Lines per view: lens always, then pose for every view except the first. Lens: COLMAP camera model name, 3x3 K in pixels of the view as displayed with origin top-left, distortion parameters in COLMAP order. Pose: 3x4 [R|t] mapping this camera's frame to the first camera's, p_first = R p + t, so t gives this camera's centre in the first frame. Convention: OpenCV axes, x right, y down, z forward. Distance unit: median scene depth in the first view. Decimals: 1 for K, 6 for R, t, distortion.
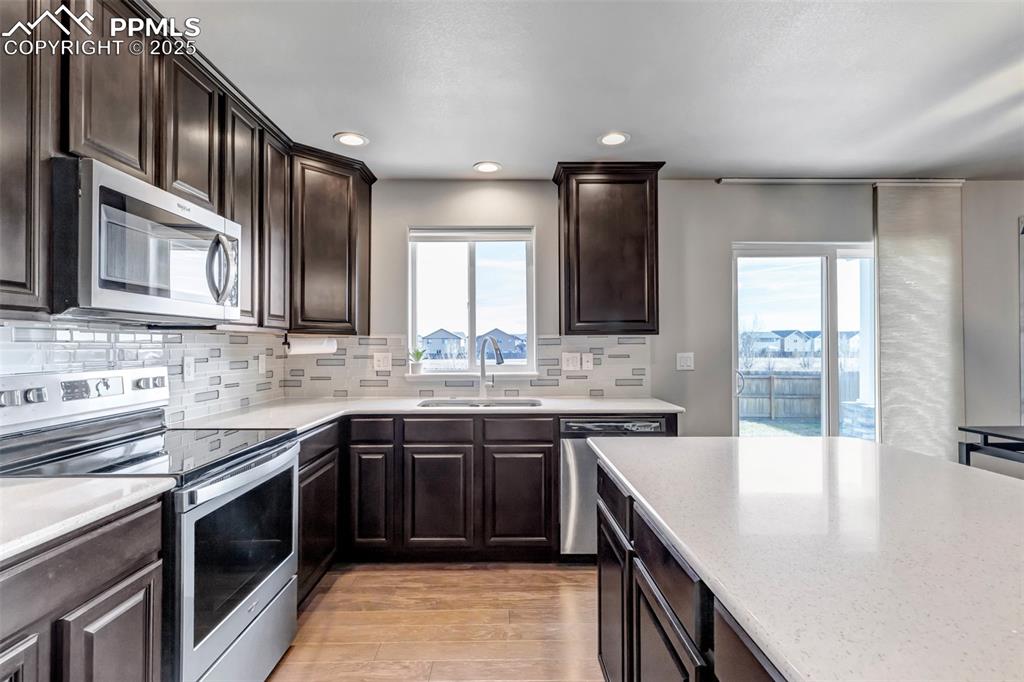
lens RADIAL K [[491.5, 0, 512.0], [0, 491.5, 341.0], [0, 0, 1]] dist [-0.000534, 0.000314]
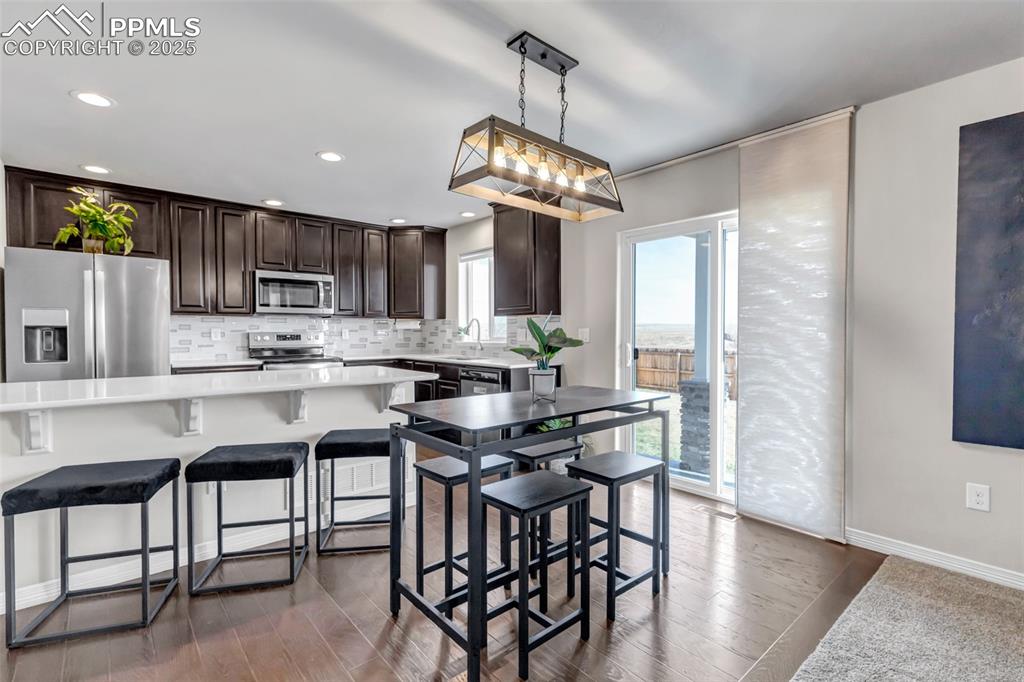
lens RADIAL K [[475.0, 0, 510.0], [0, 475.0, 340.4], [0, 0, 1]] dist [0.001233, 0.000339]
pose [[0.636552, 0.017388, -0.771038, 1.337631], [0.007023, 0.999574, 0.028340, 0.021494], [0.771202, -0.023455, 0.636158, 0.102609]]
